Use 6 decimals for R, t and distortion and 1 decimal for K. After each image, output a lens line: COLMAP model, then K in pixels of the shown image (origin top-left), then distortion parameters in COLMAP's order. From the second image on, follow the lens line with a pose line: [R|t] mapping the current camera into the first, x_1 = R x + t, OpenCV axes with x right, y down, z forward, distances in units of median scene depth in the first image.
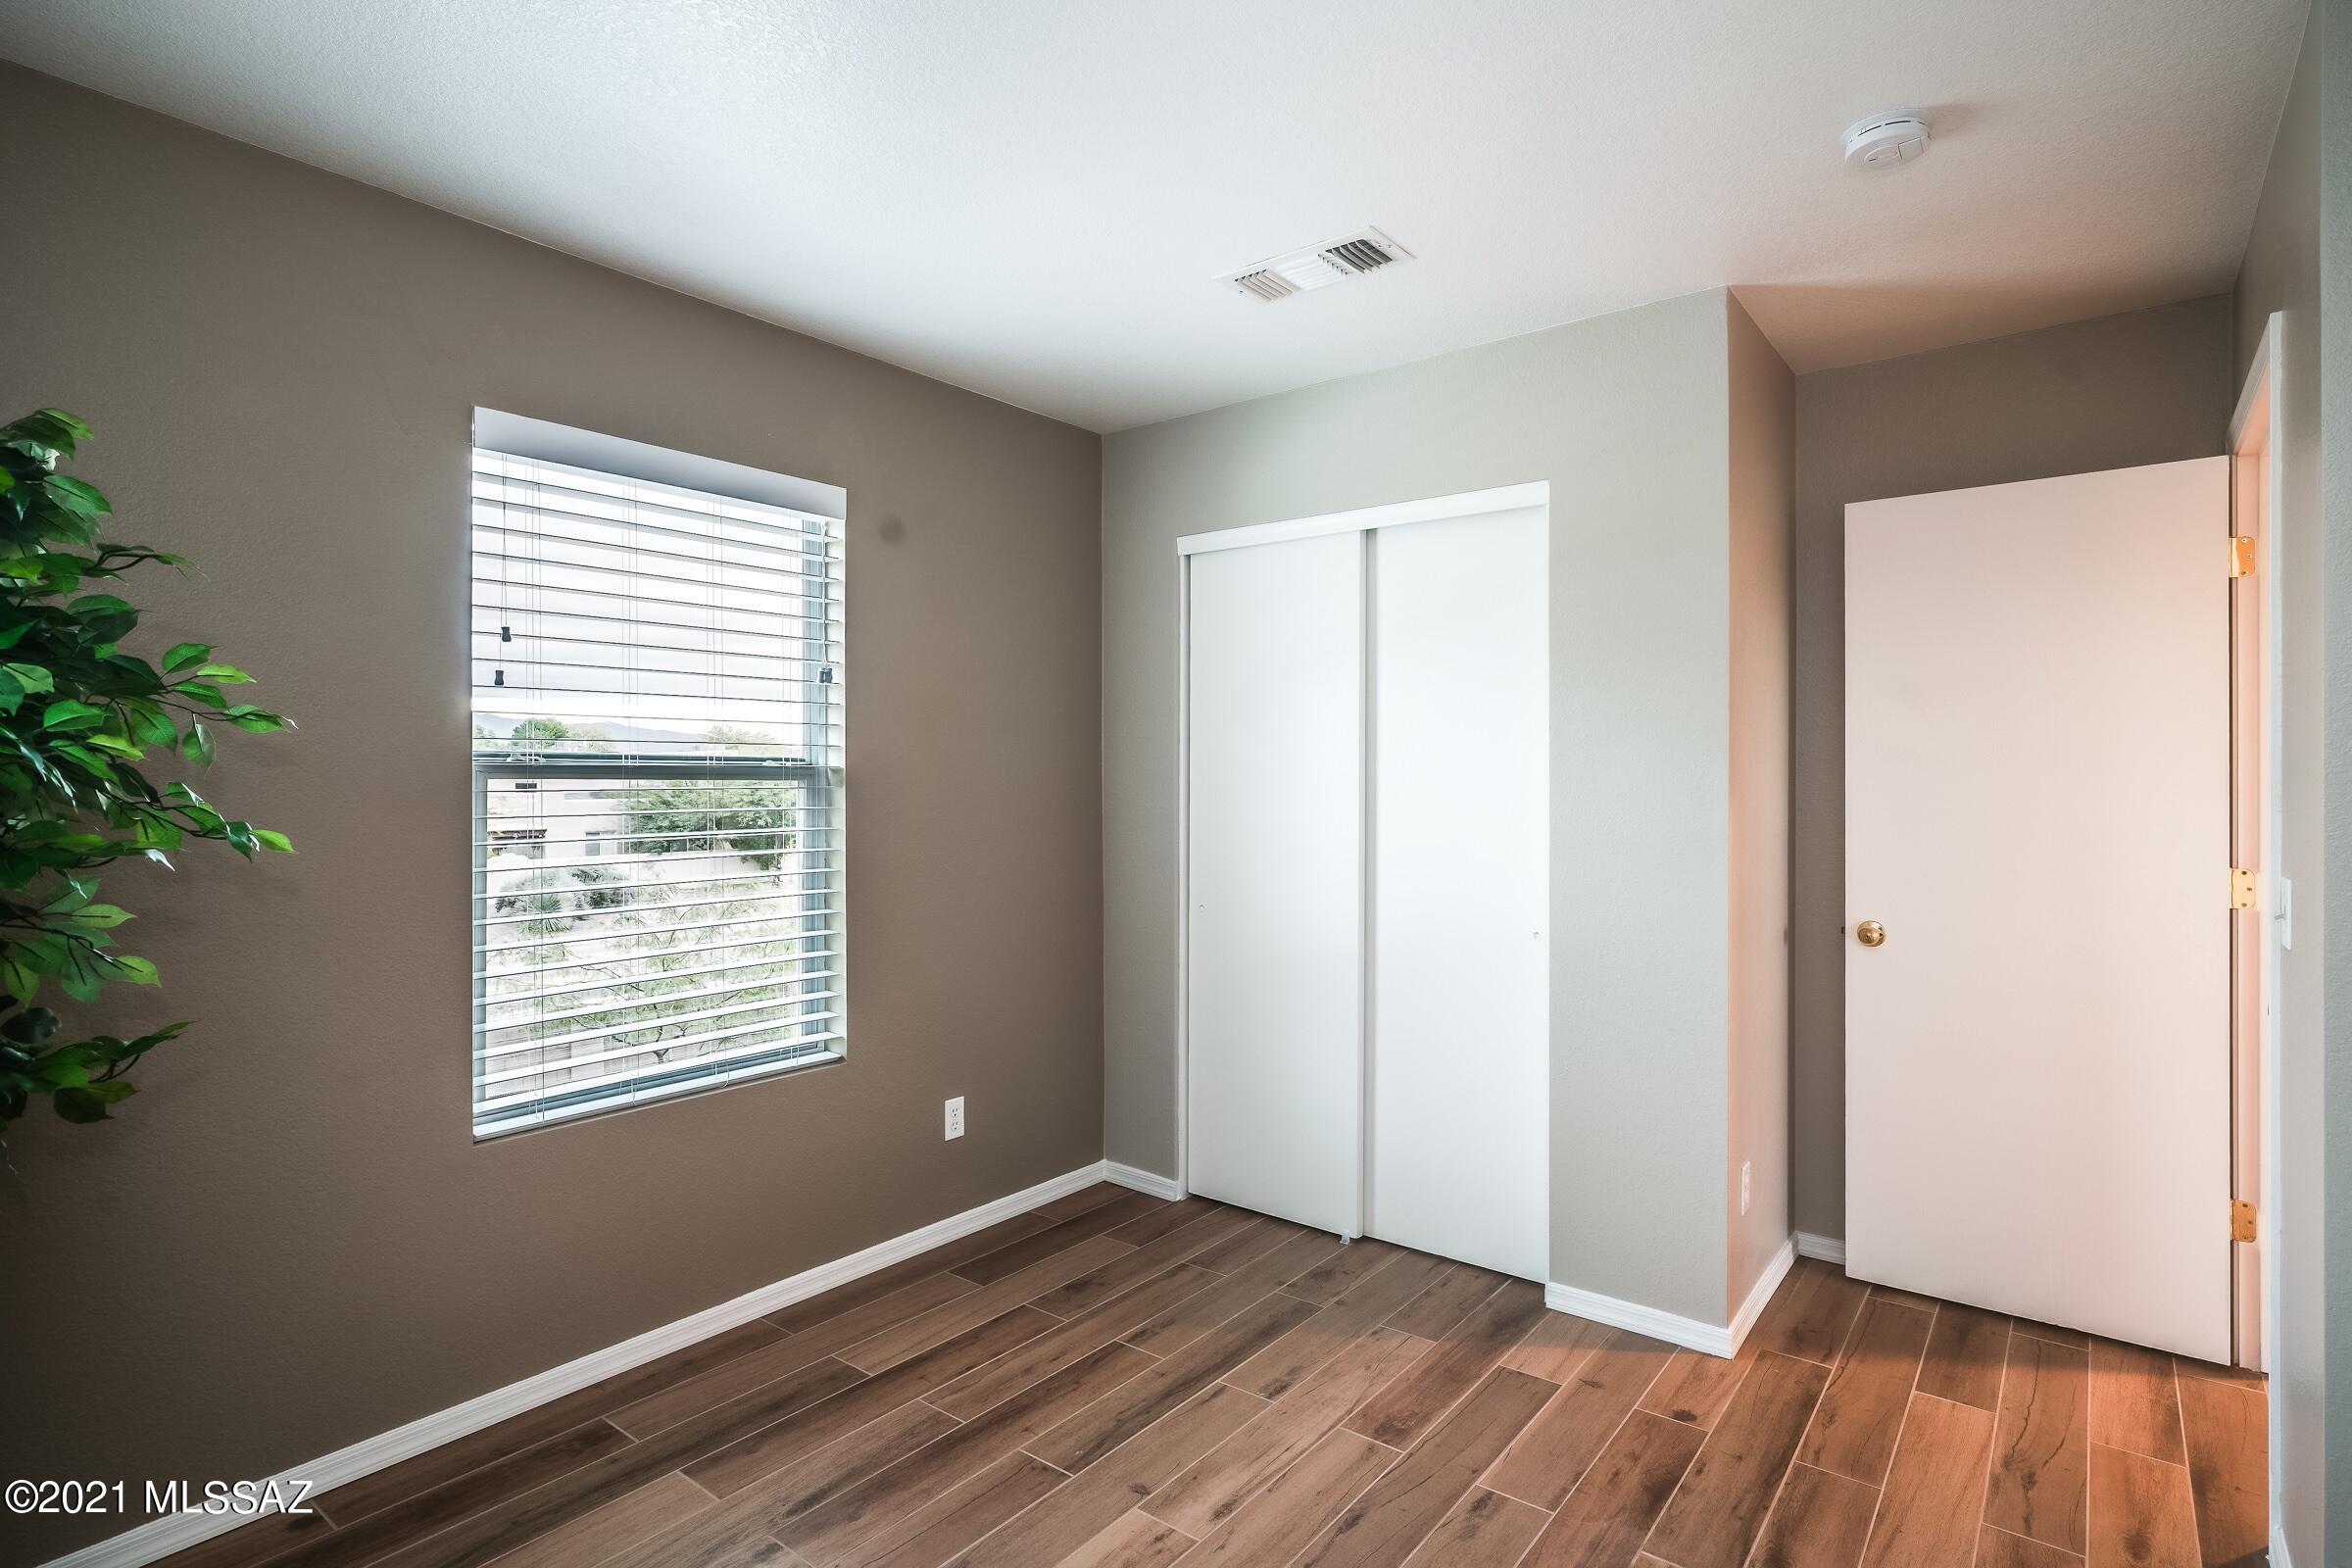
lens RADIAL K [[1165.1, 0, 1180.3], [0, 1165.1, 776.7], [0, 0, 1]] dist [-0.001126, 0.001212]
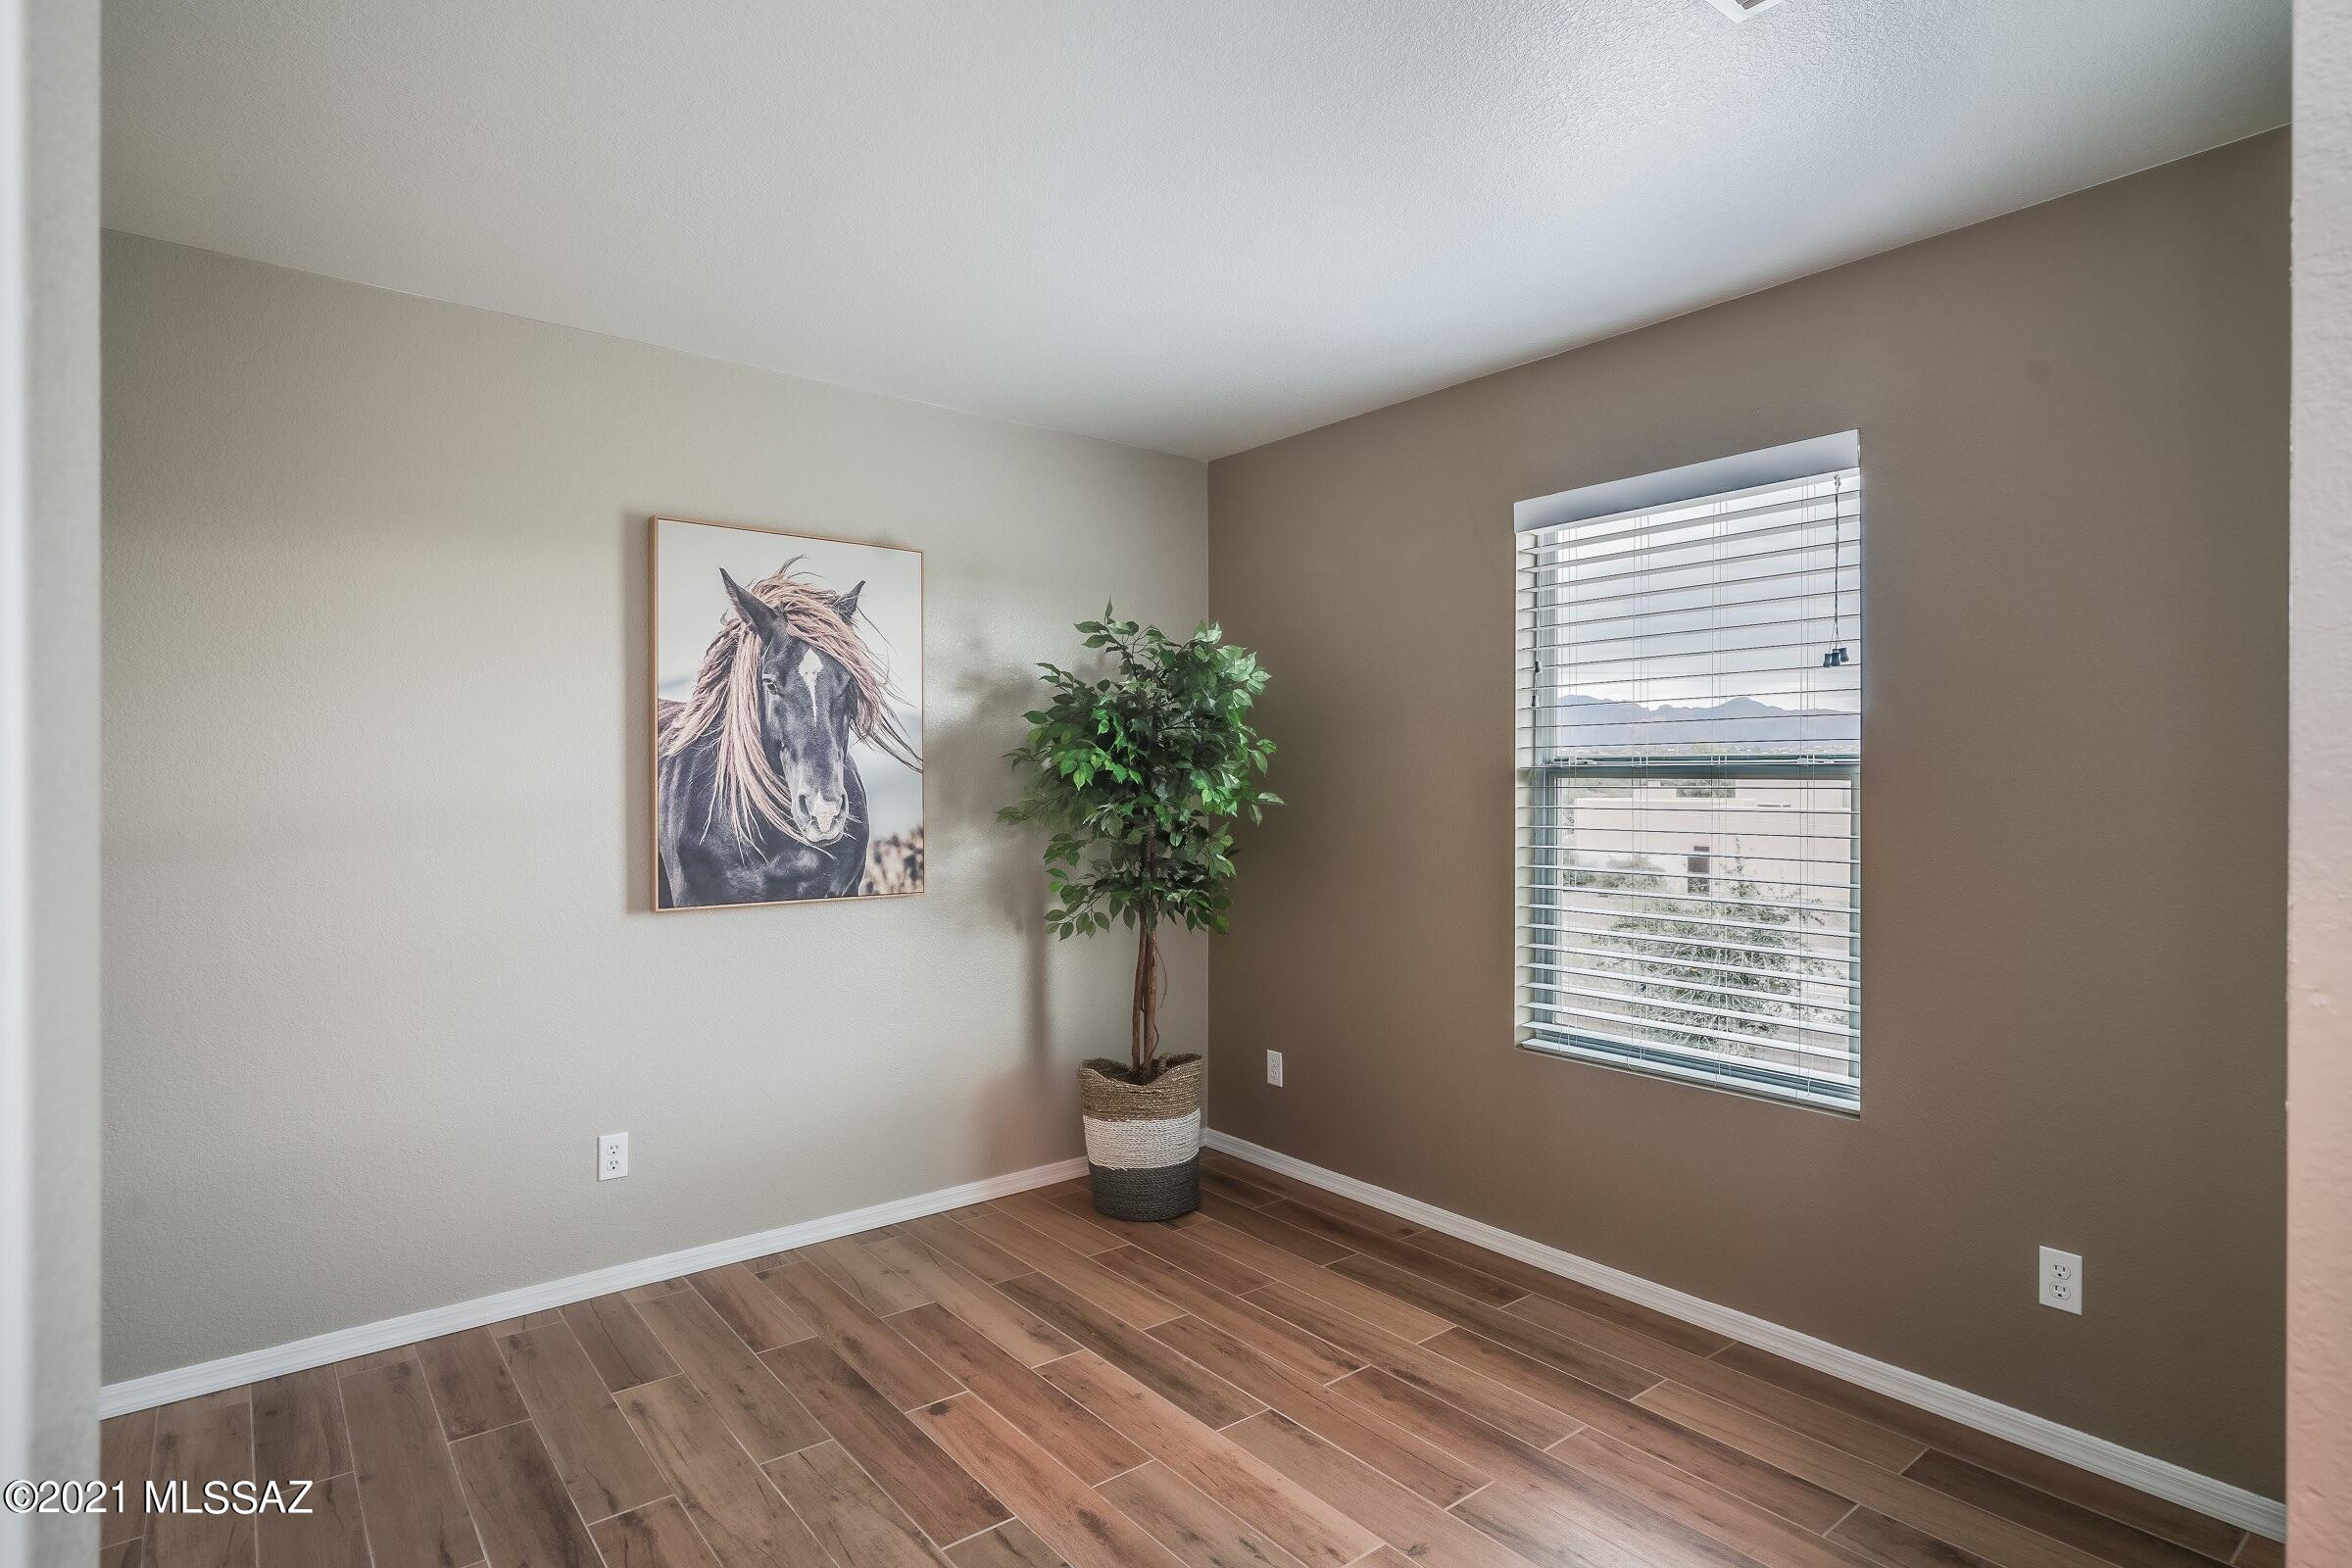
lens RADIAL K [[1165.1, 0, 1180.3], [0, 1165.1, 776.7], [0, 0, 1]] dist [-0.001126, 0.001212]
pose [[-0.210323, -0.006028, -0.977613, 0.749411], [0.001403, 0.999978, -0.006468, 0.007651], [0.977631, -0.002732, -0.210309, 0.840358]]
